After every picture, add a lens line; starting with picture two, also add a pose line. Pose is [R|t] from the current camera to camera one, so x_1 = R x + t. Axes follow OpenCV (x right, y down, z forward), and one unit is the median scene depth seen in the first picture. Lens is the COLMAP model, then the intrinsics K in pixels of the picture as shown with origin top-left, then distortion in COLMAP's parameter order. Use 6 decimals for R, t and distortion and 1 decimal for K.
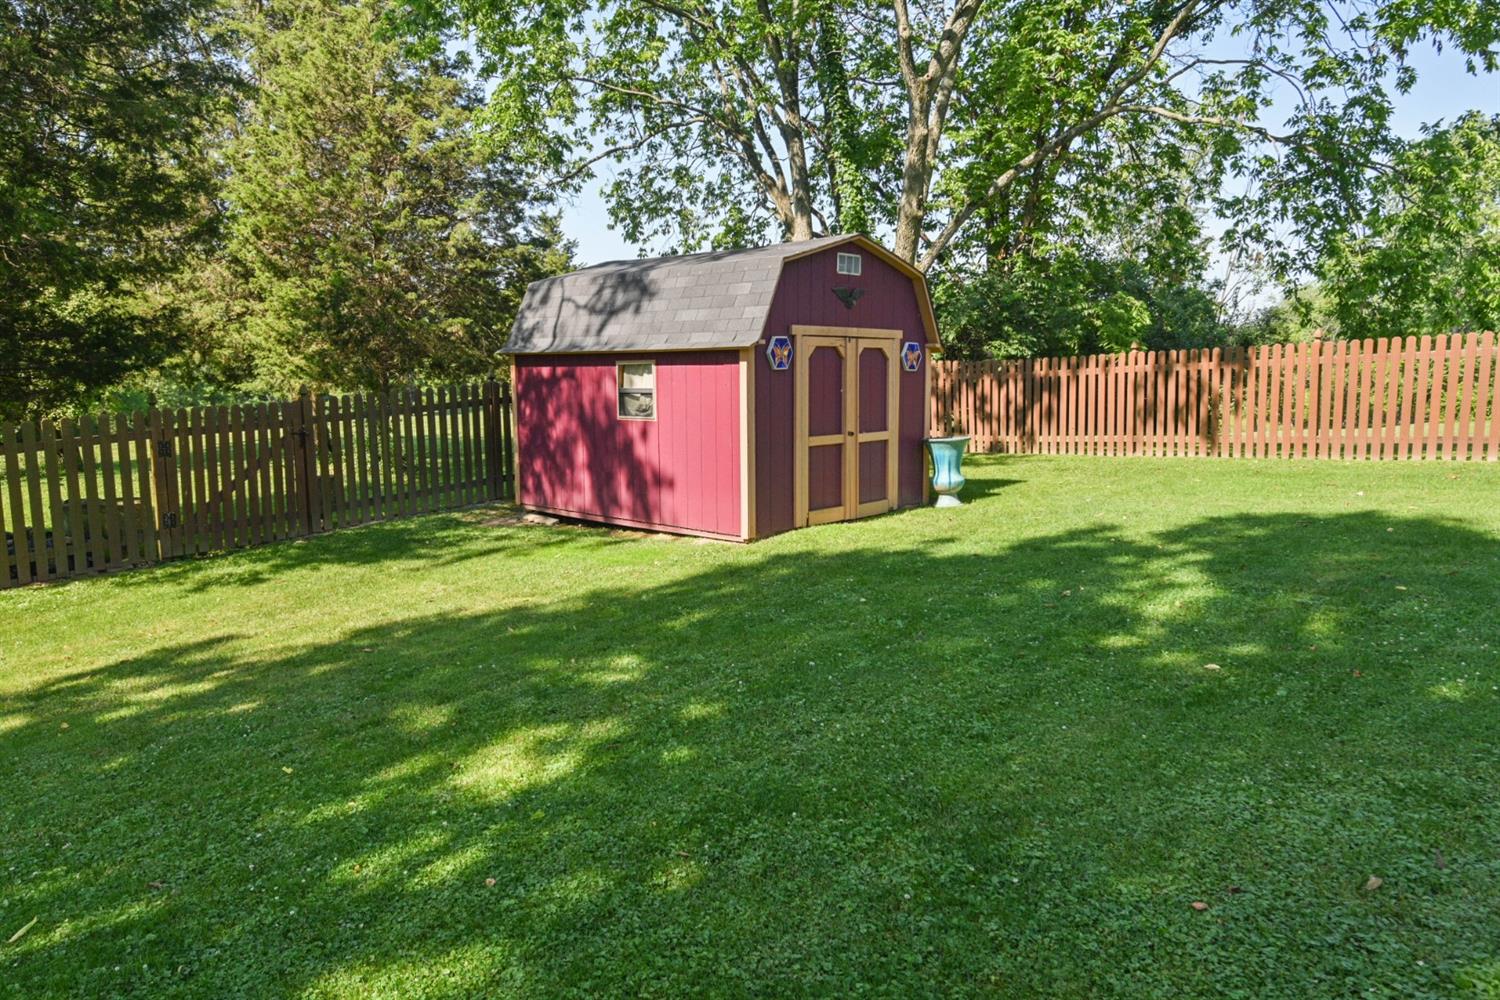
lens RADIAL K [[1012.2, 0, 747.2], [0, 1012.2, 544.6], [0, 0, 1]] dist [-0.004310, -0.000546]
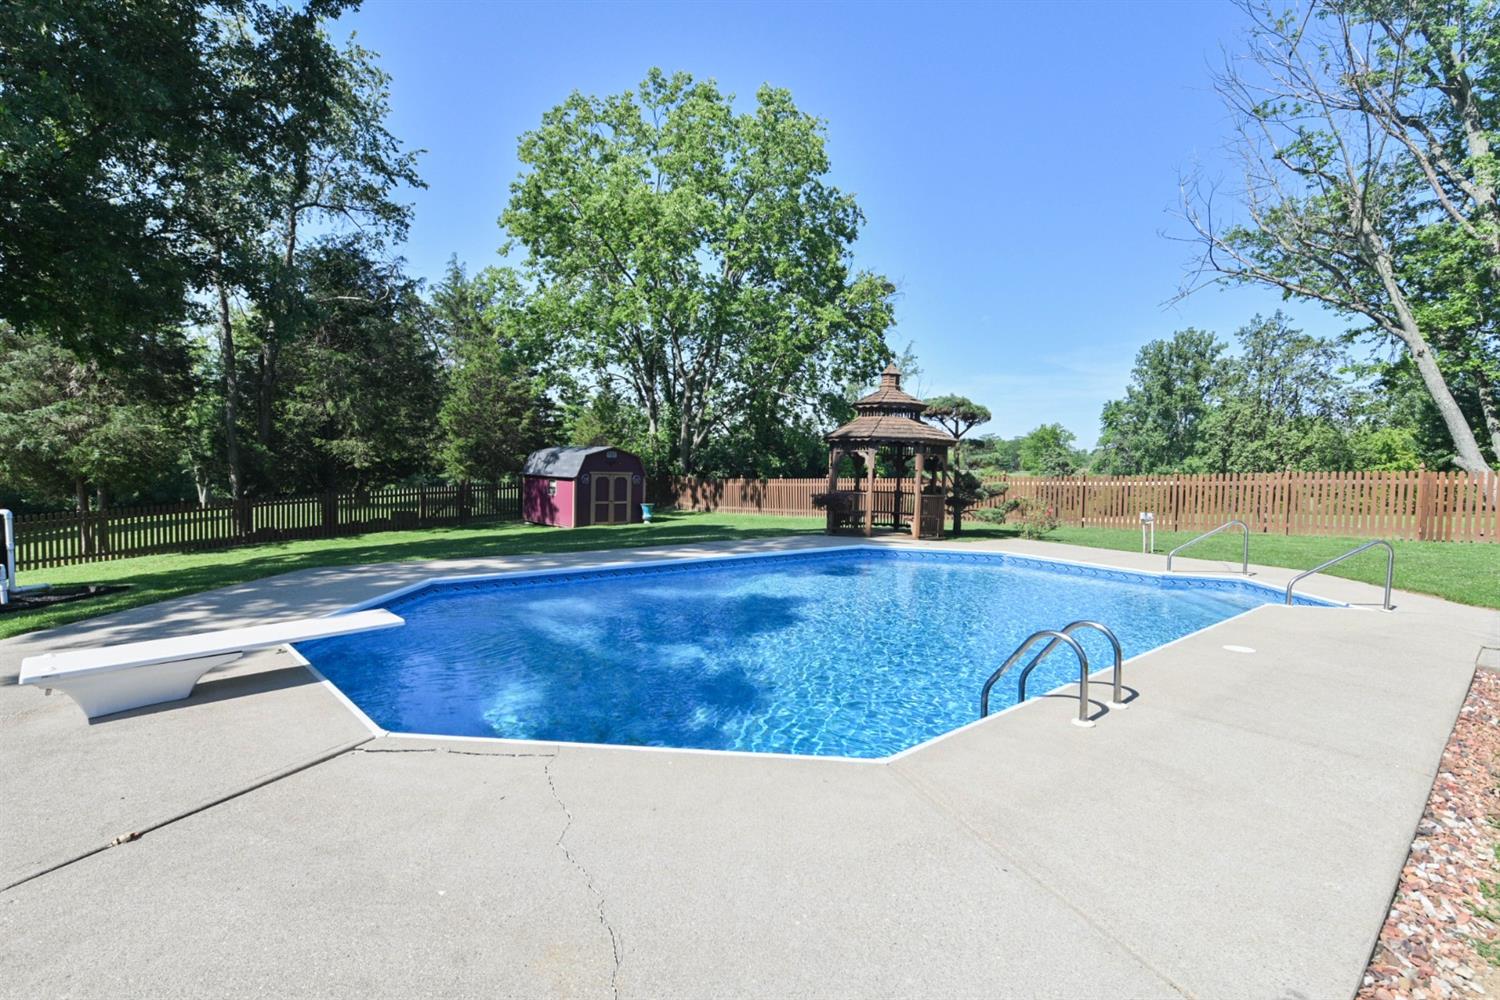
lens RADIAL K [[736.7, 0, 753.7], [0, 736.7, 504.1], [0, 0, 1]] dist [-0.004962, -0.000312]
pose [[0.998660, 0.037432, -0.035736, 0.634054], [-0.041029, 0.993530, -0.105903, 0.143424], [0.031541, 0.107227, 0.993734, -1.422931]]
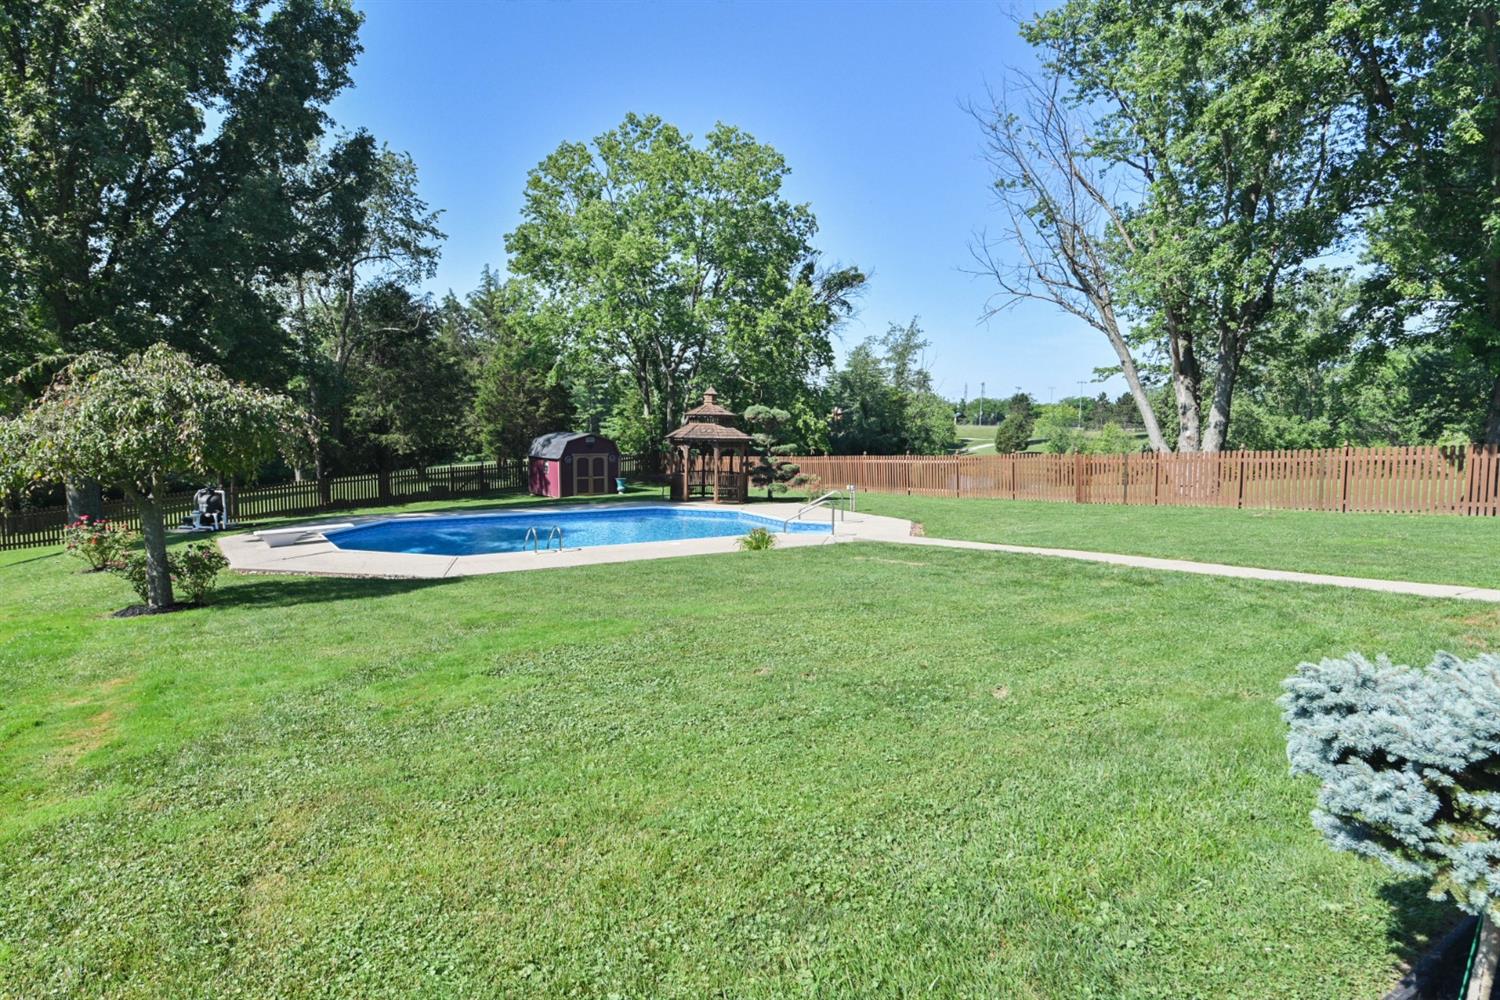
lens RADIAL K [[865.1, 0, 750.0], [0, 865.1, 500.0], [0, 0, 1]] dist [0.003635, 0.000349]
pose [[0.980158, 0.034236, -0.195237, 1.418750], [-0.047864, 0.996703, -0.065515, 0.196125], [0.192350, 0.073560, 0.978565, -2.398227]]
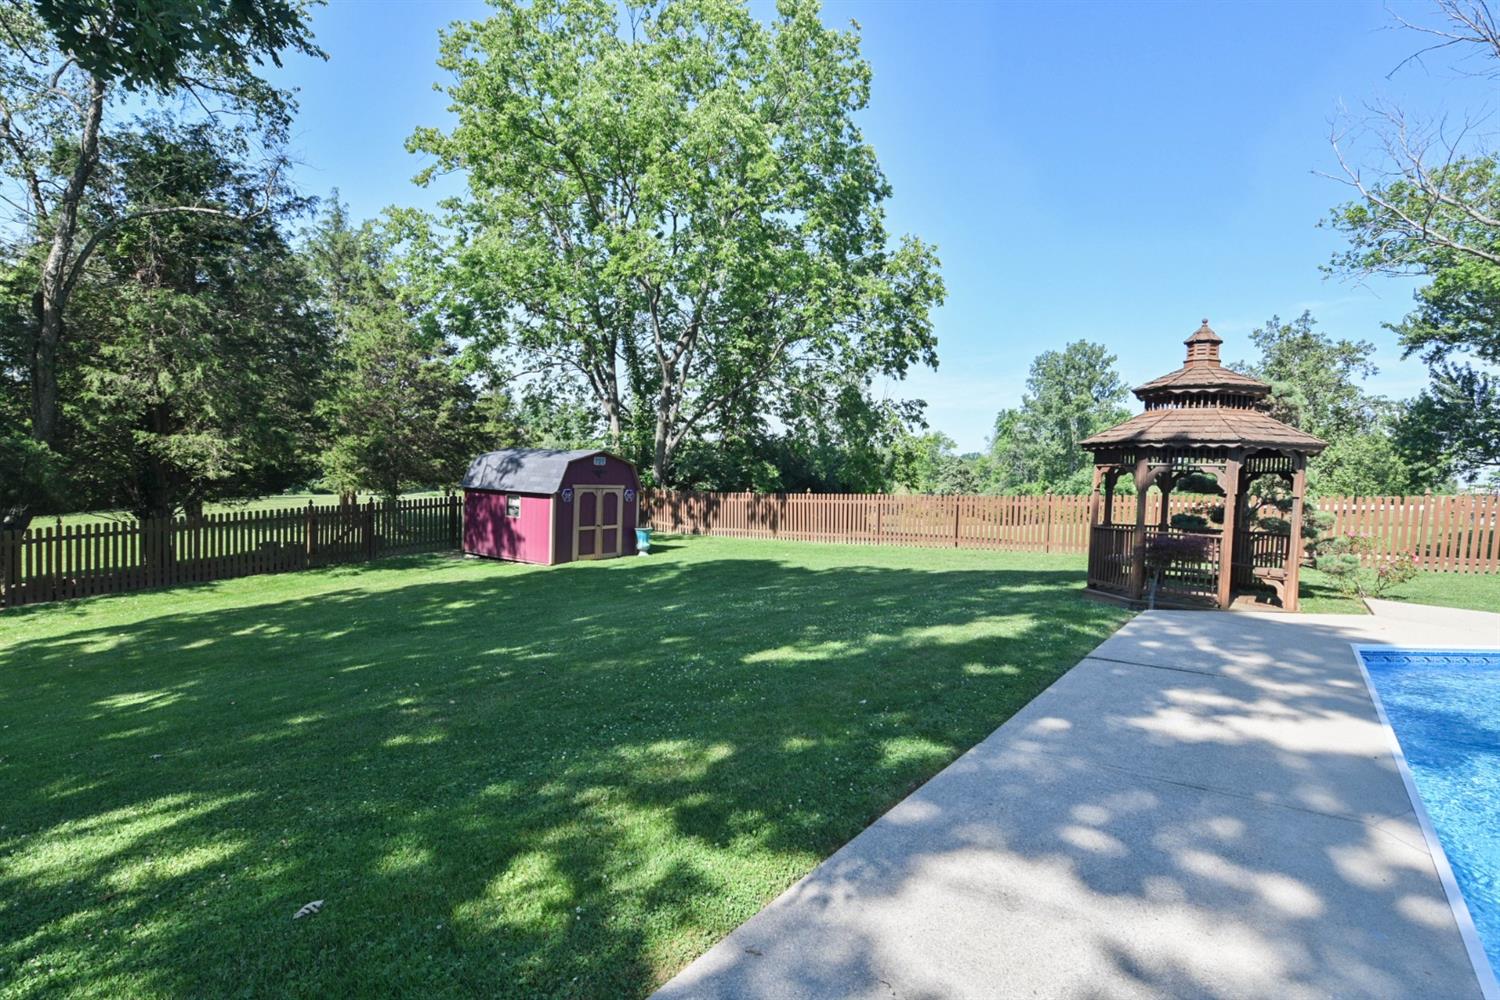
lens RADIAL K [[742.4, 0, 752.4], [0, 742.4, 503.6], [0, 0, 1]] dist [-0.003916, -0.001012]
pose [[0.988878, 0.036010, 0.144303, 0.193973], [-0.018837, 0.992757, -0.118654, 0.047478], [-0.147531, 0.114616, 0.982394, -0.828776]]
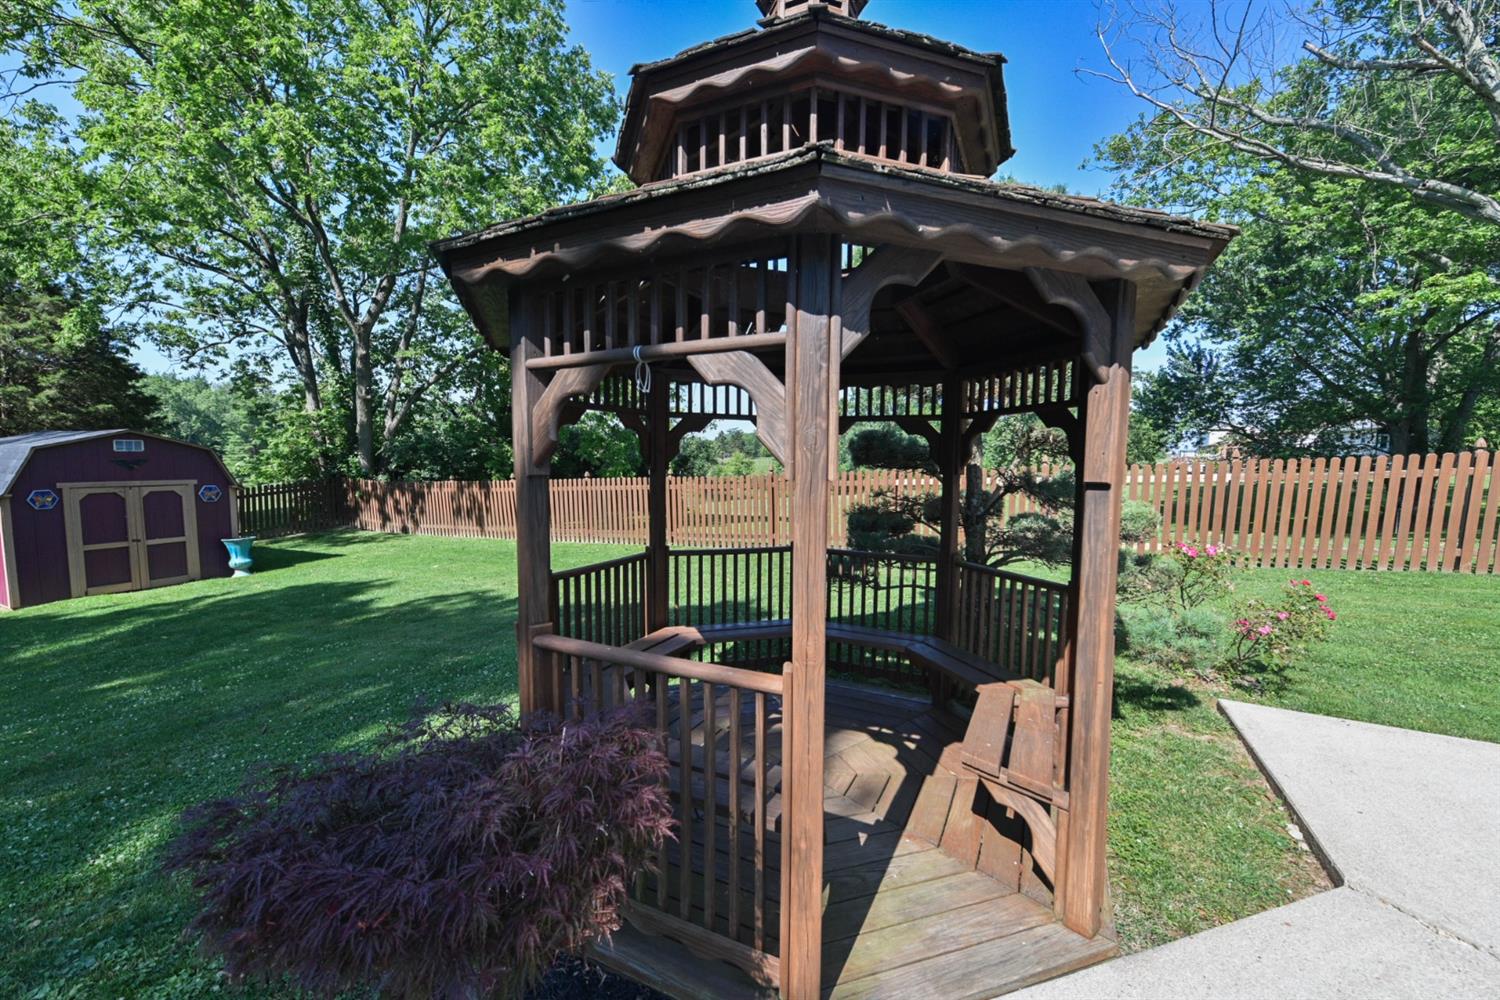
lens RADIAL K [[598.3, 0, 747.5], [0, 598.3, 508.1], [0, 0, 1]] dist [-0.006795, -0.000024]
pose [[0.955959, -0.012840, 0.293221, 0.741192], [0.035732, 0.996703, -0.072848, -0.047825], [-0.291319, 0.080117, 0.953265, -0.267406]]
